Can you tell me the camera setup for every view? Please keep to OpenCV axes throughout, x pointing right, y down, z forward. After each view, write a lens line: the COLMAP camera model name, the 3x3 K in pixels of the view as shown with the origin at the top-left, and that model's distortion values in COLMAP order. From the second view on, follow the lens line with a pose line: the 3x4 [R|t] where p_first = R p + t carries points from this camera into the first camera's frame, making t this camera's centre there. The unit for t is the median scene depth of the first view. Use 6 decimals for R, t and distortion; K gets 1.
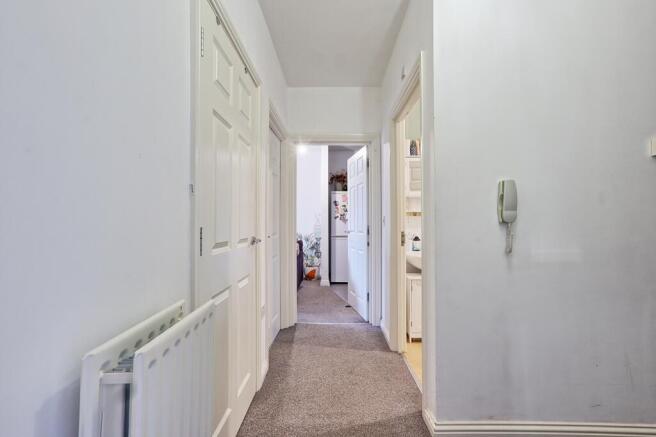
lens RADIAL K [[305.7, 0, 330.7], [0, 305.7, 219.8], [0, 0, 1]] dist [-0.039171, 0.046687]
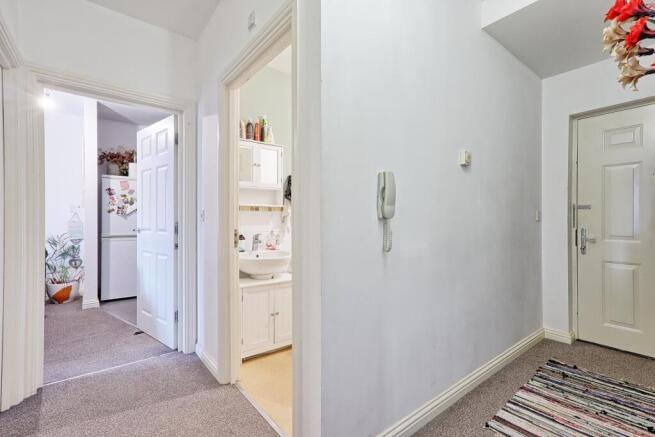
lens RADIAL K [[299.1, 0, 327.5], [0, 299.1, 218.5], [0, 0, 1]] dist [-0.002123, 0.013295]
pose [[0.773830, 0.004318, 0.633379, -0.055824], [-0.009651, 0.999941, 0.004974, 0.003379], [-0.633320, -0.009962, 0.773826, 0.185489]]
